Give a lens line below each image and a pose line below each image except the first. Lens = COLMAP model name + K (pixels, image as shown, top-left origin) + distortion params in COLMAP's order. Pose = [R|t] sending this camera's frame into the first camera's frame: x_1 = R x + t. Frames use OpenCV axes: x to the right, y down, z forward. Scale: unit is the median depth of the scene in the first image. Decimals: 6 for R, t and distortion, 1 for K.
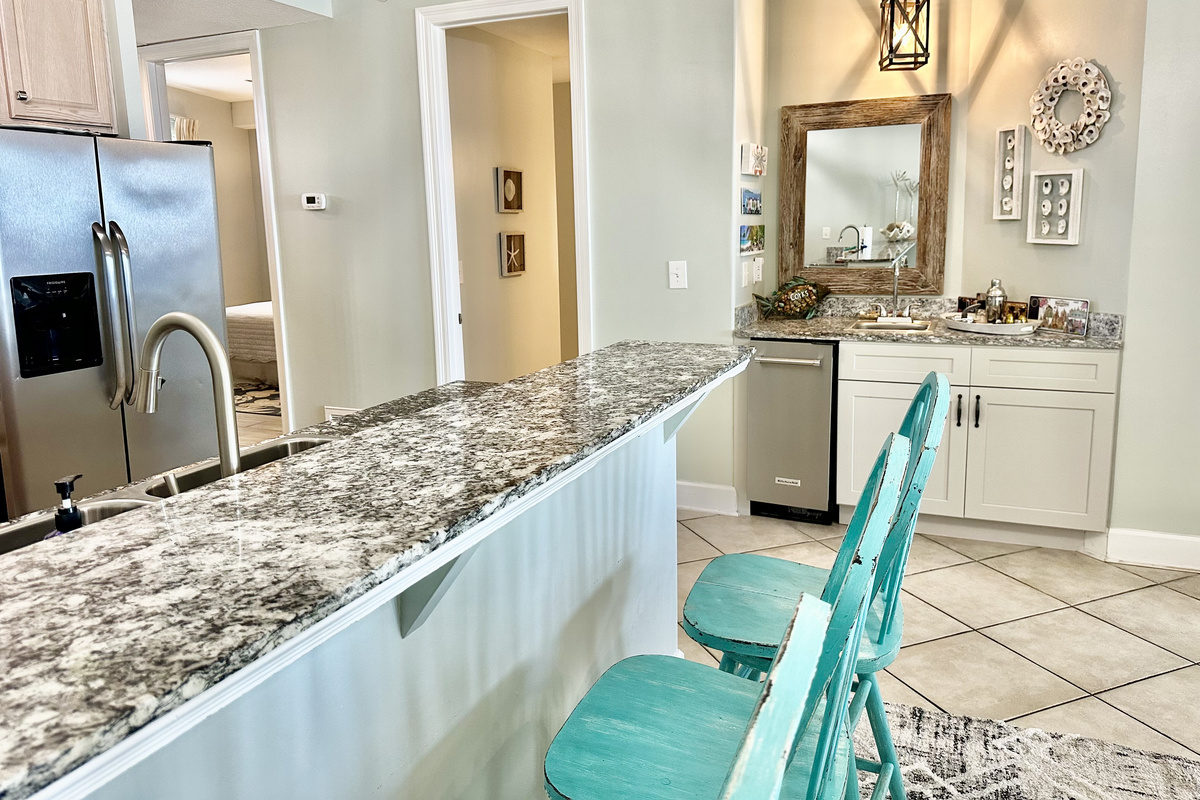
lens RADIAL K [[842.6, 0, 588.7], [0, 842.6, 350.1], [0, 0, 1]] dist [0.103176, -0.152829]
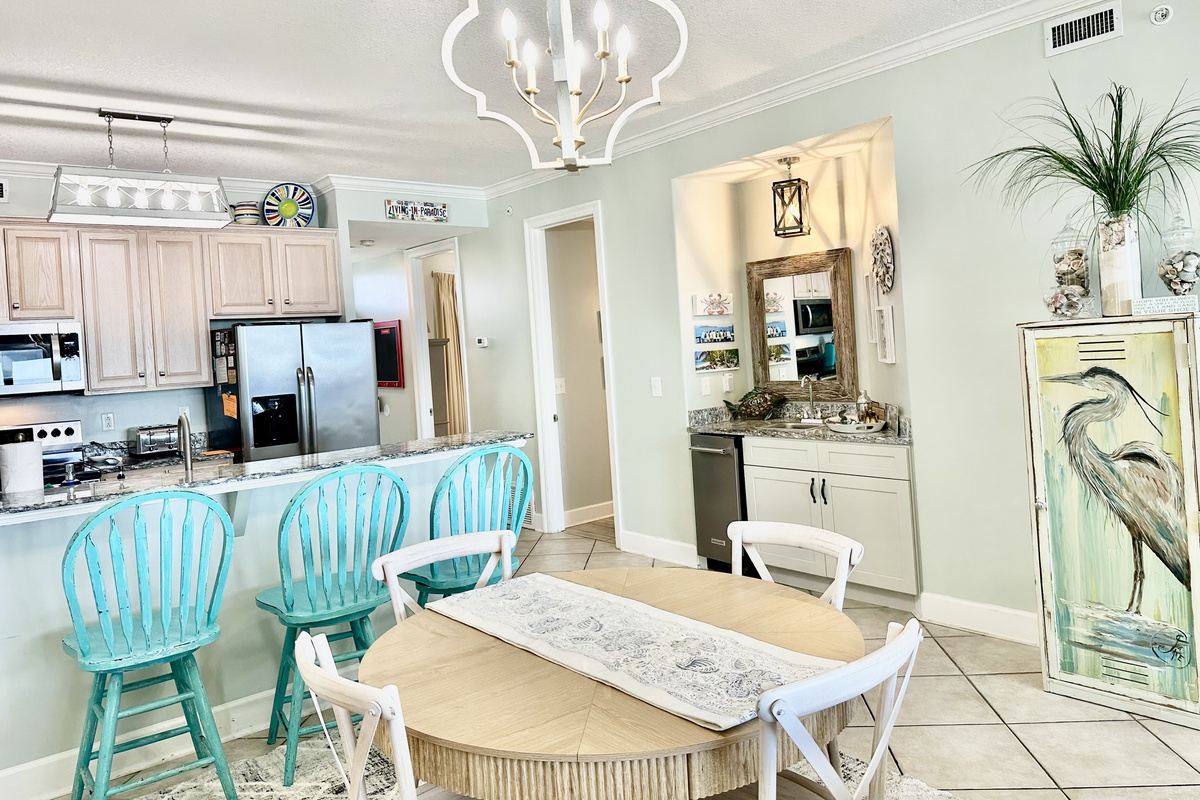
lens RADIAL K [[834.6, 0, 600.9], [0, 834.6, 334.6], [0, 0, 1]] dist [0.117573, -0.146645]
pose [[0.894682, -0.040535, -0.444861, 0.651906], [-0.022239, 0.990598, -0.134988, 0.014051], [0.446150, 0.130665, 0.885368, -0.290378]]
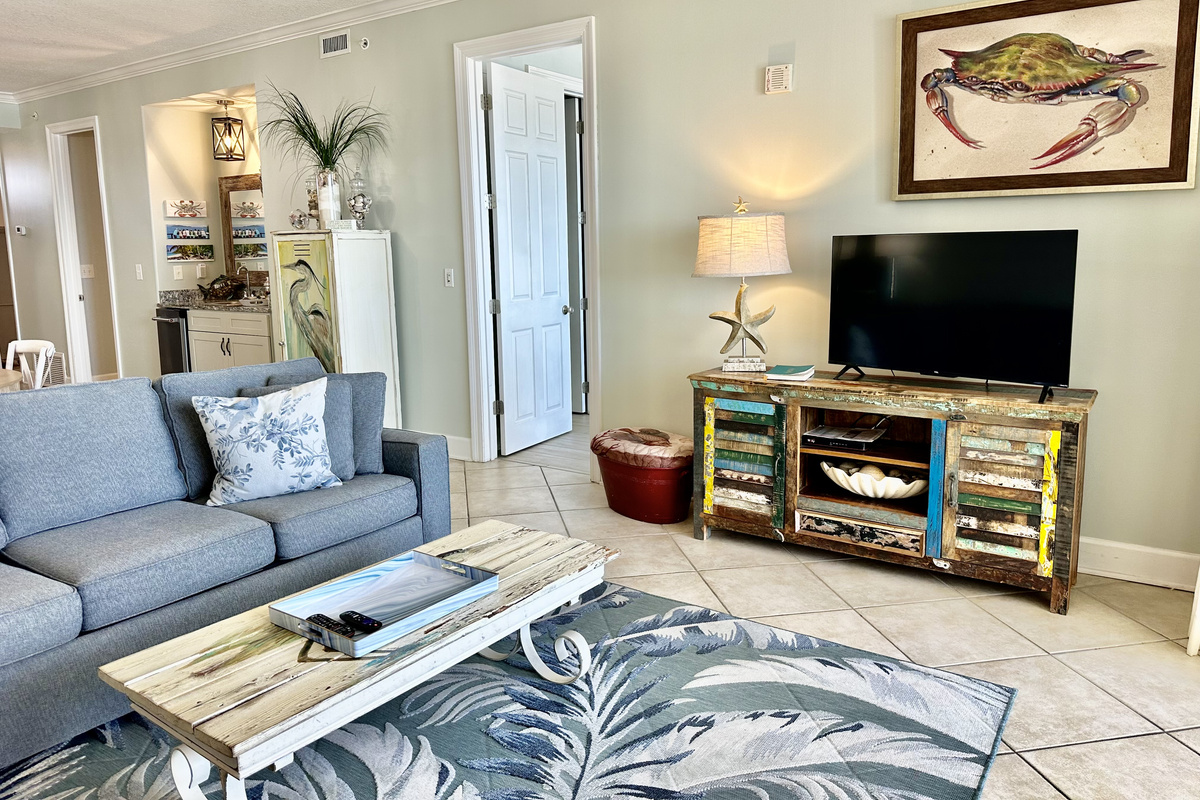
lens RADIAL K [[842.6, 0, 588.7], [0, 842.6, 350.1], [0, 0, 1]] dist [0.103176, -0.152829]
pose [[0.981448, 0.028673, -0.189570, 1.394359], [-0.032333, 0.999345, -0.016244, 0.073779], [0.188980, 0.022072, 0.981733, -0.594784]]
